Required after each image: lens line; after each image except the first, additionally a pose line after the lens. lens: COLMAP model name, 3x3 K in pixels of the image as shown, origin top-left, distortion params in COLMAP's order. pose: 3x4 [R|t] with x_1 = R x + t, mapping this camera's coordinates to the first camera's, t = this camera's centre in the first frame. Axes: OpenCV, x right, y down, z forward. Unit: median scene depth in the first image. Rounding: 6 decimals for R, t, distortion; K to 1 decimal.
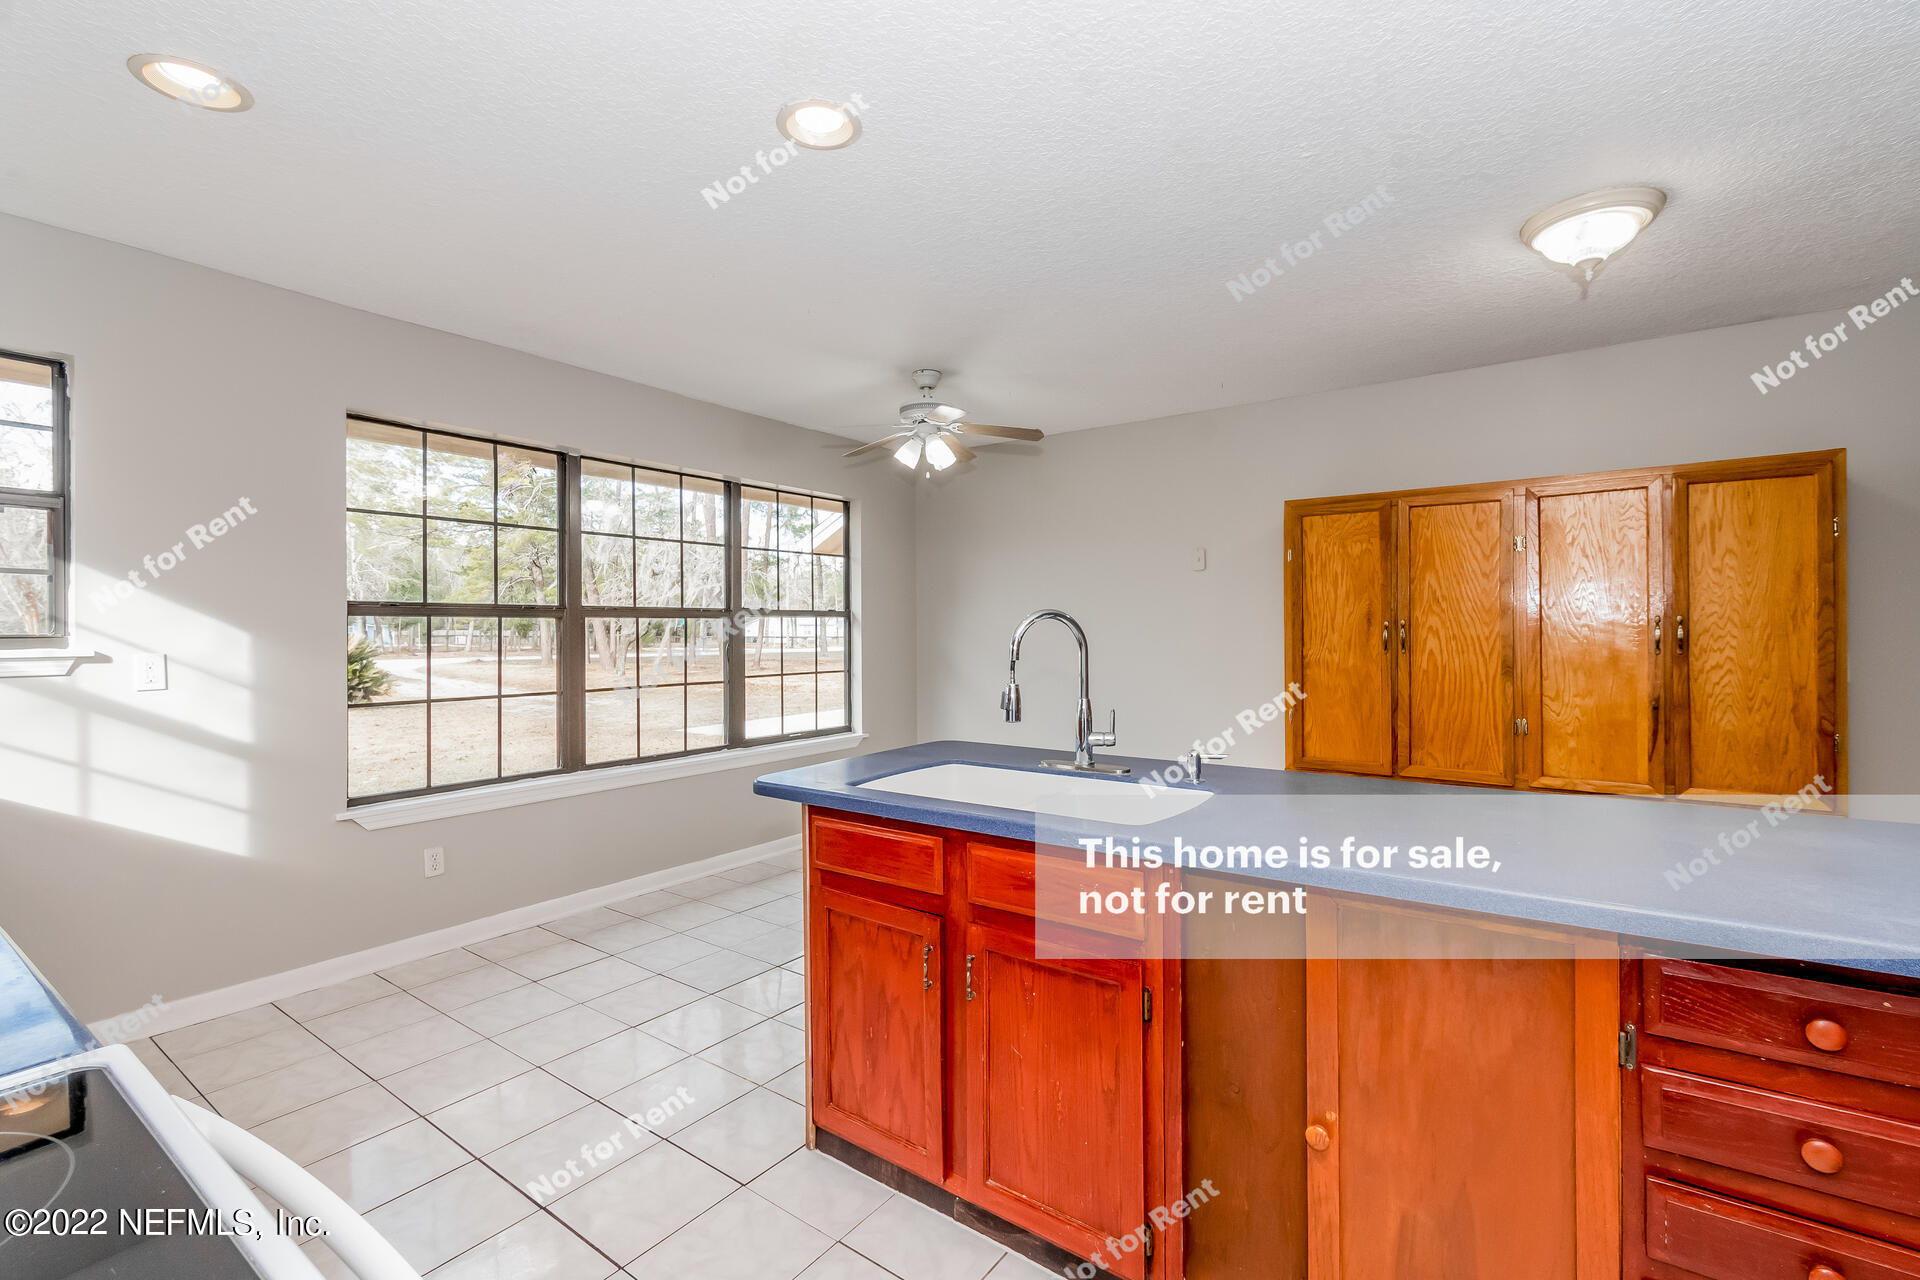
lens RADIAL K [[850.0, 0, 982.6], [0, 850.0, 626.2], [0, 0, 1]] dist [0.002429, -0.000278]
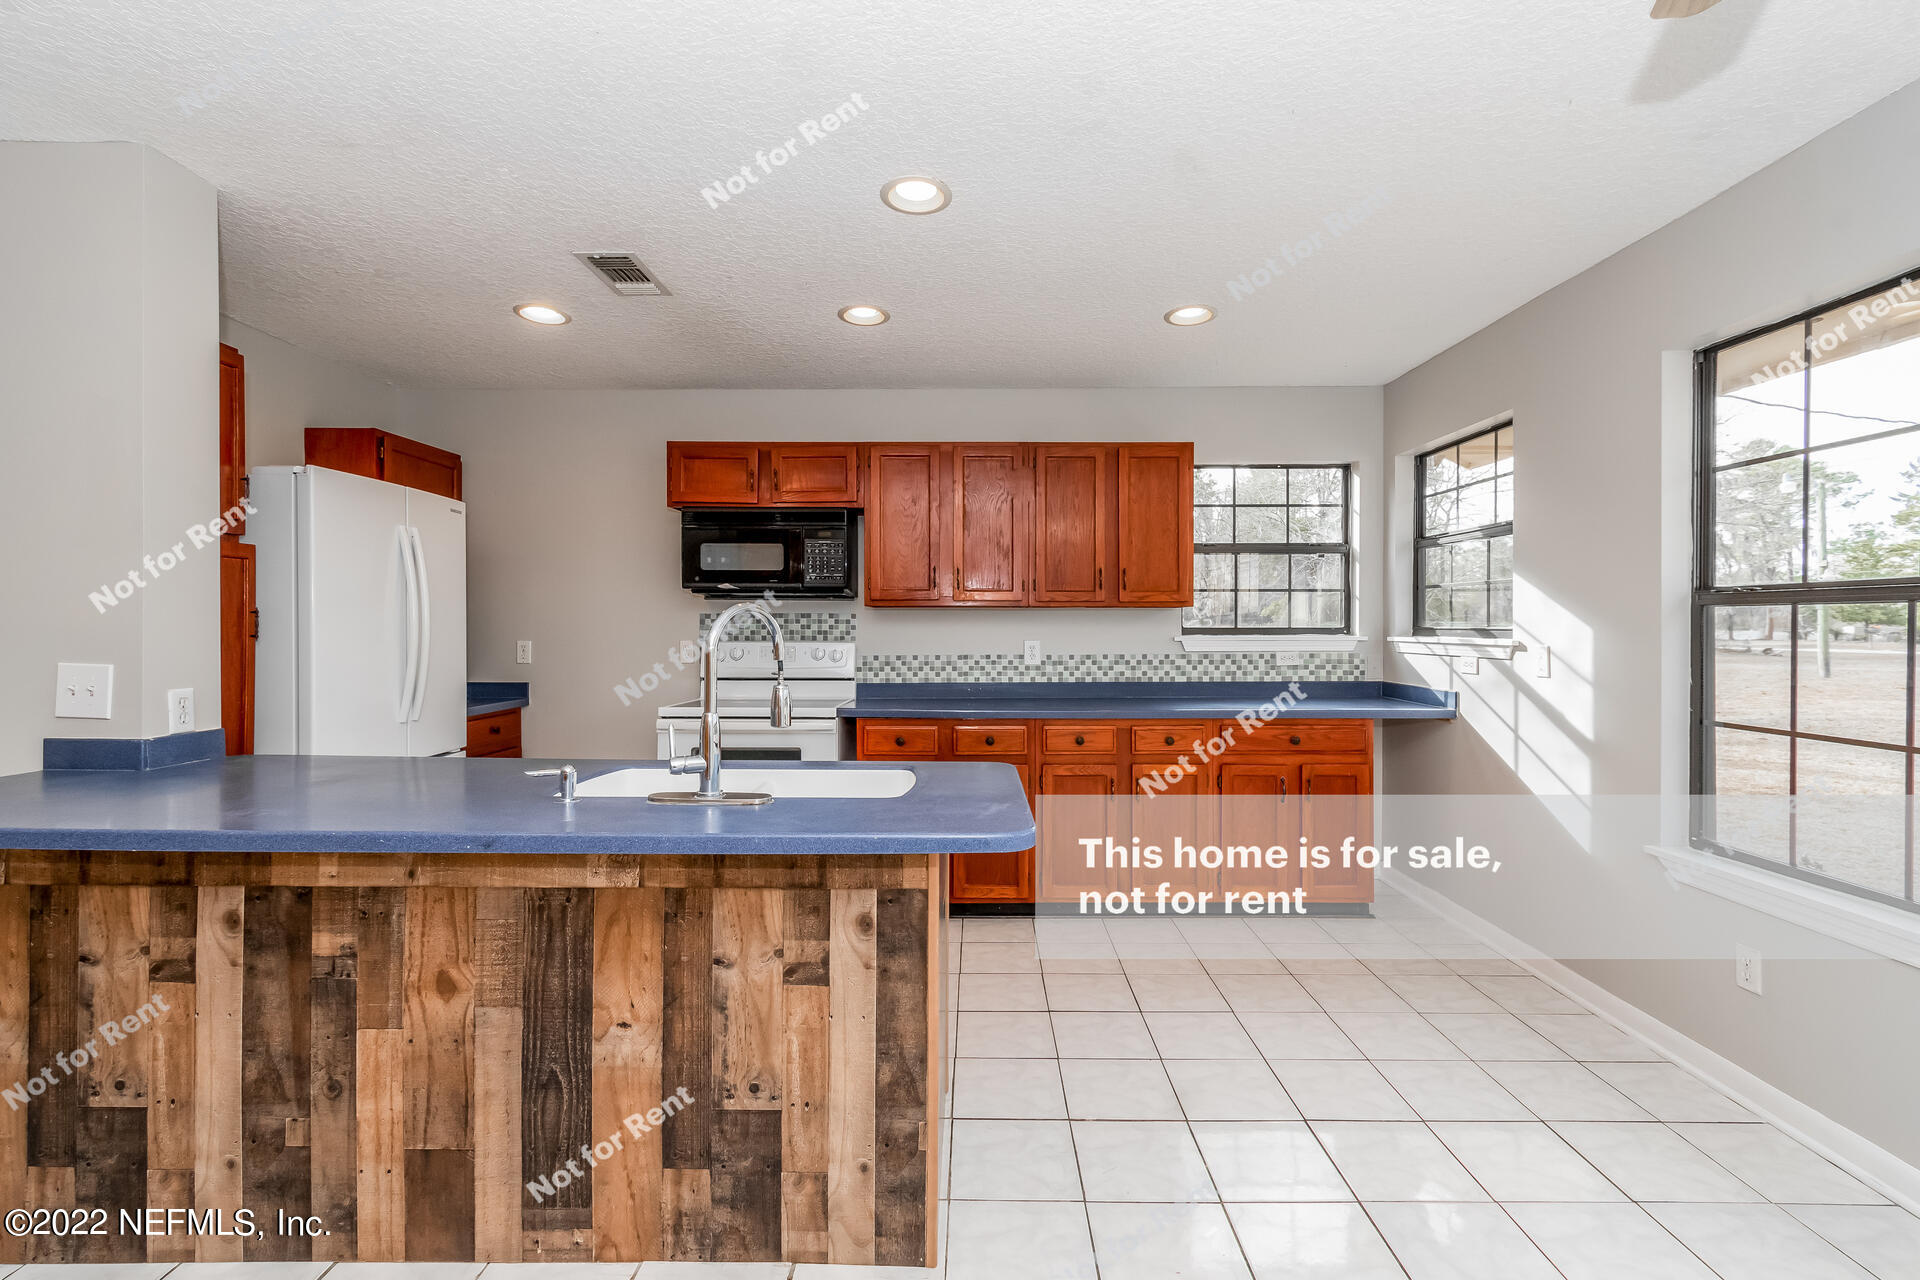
lens RADIAL K [[839.8, 0, 965.9], [0, 839.8, 628.4], [0, 0, 1]] dist [0.000964, -0.000023]
pose [[-0.825067, 0.004103, -0.565020, 0.211811], [0.003537, 0.999992, 0.002096, 0.003247], [0.565024, -0.000269, -0.825075, 1.036315]]
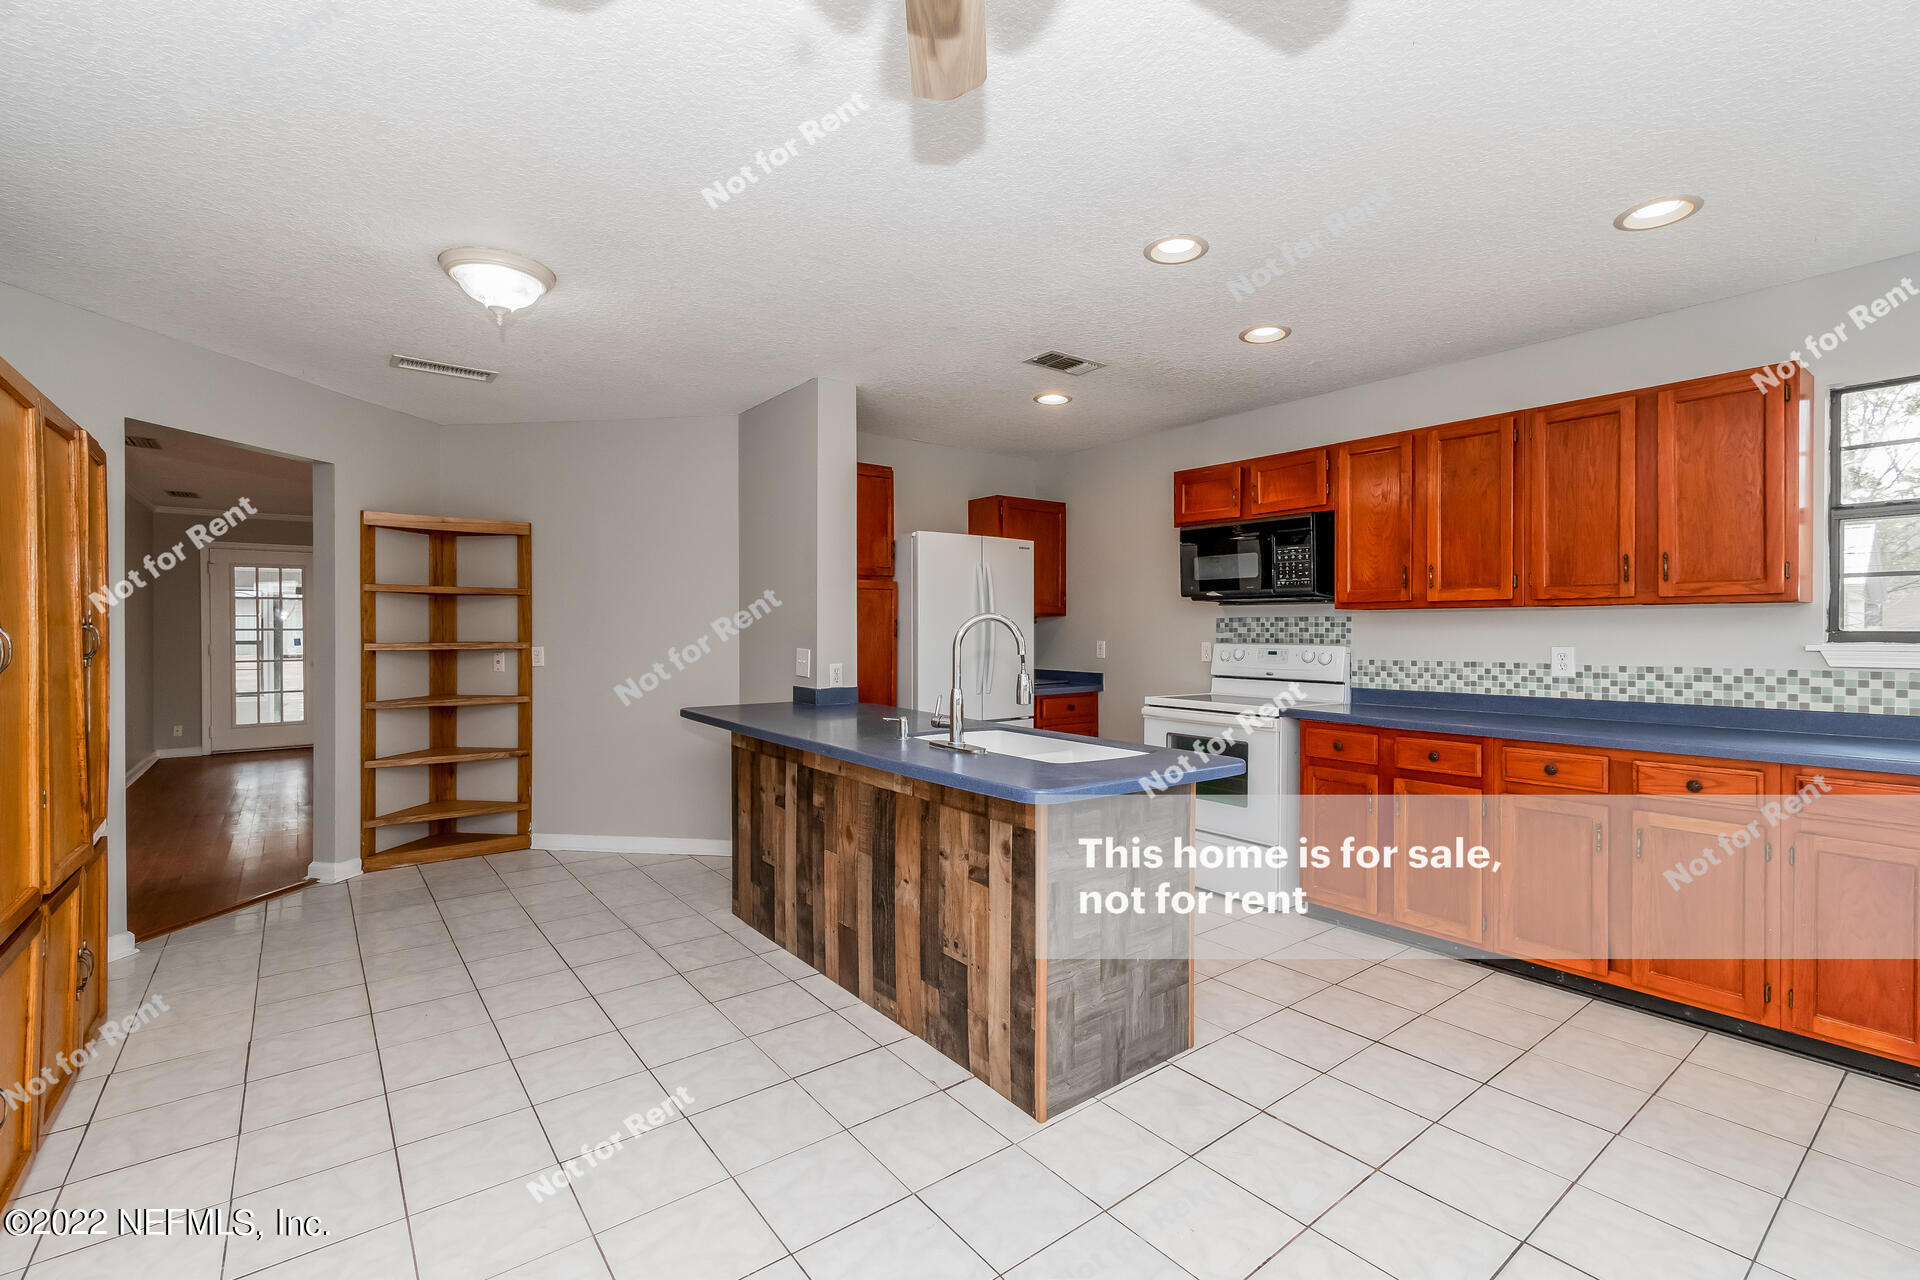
lens RADIAL K [[835.2, 0, 963.8], [0, 835.2, 633.5], [0, 0, 1]] dist [0.002481, 0.000025]
pose [[-0.955079, 0.002290, 0.296342, -0.134352], [0.003093, 0.999993, 0.002238, 0.003583], [-0.296335, 0.003054, -0.955079, 1.218432]]
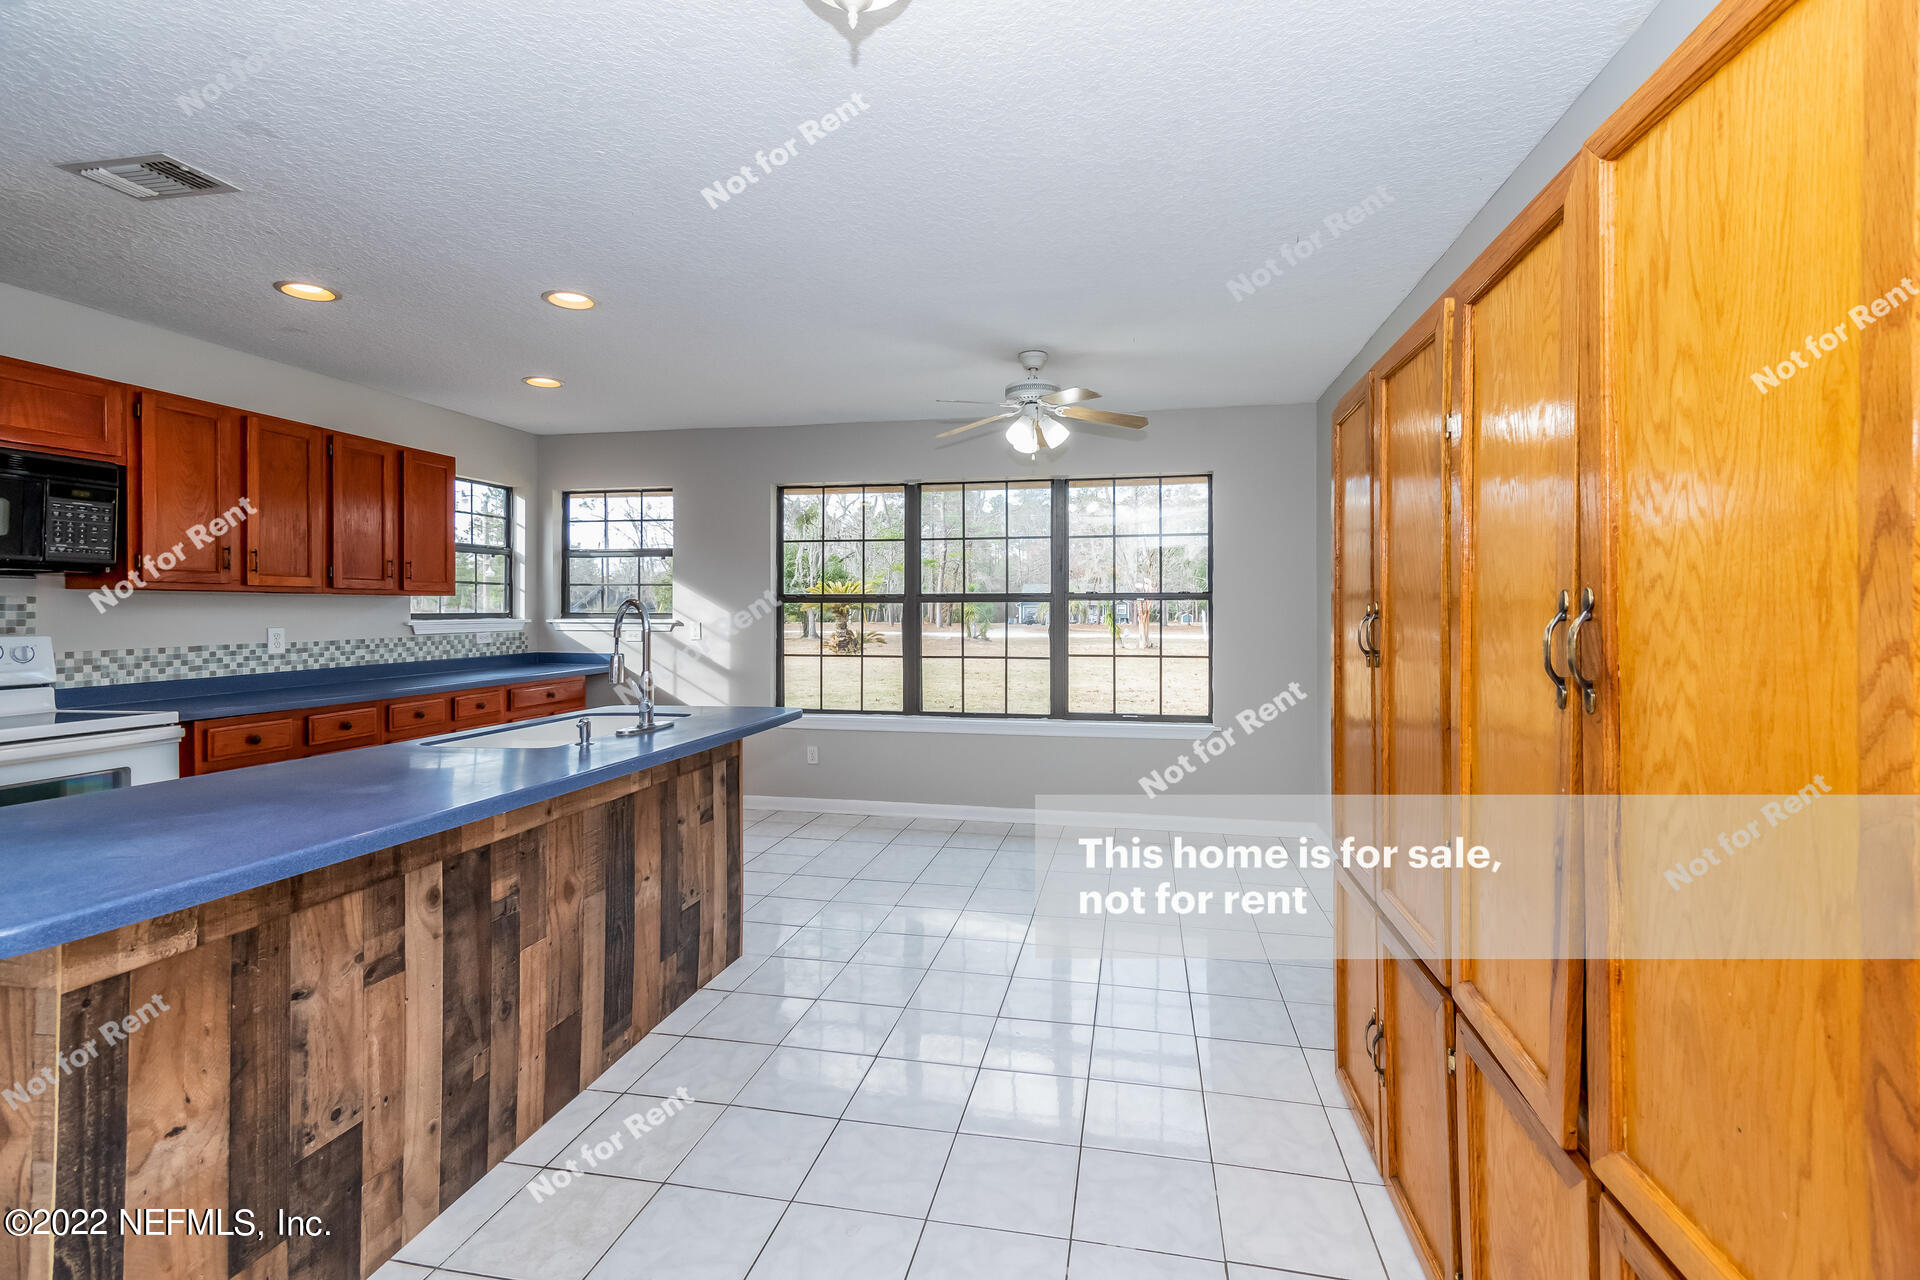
lens RADIAL K [[852.4, 0, 969.0], [0, 852.4, 601.9], [0, 0, 1]] dist [0.002445, 0.000129]
pose [[0.395542, -0.004812, -0.918435, 0.824200], [0.000478, 0.999987, -0.005033, -0.004551], [0.918448, 0.001552, 0.395539, 0.547793]]
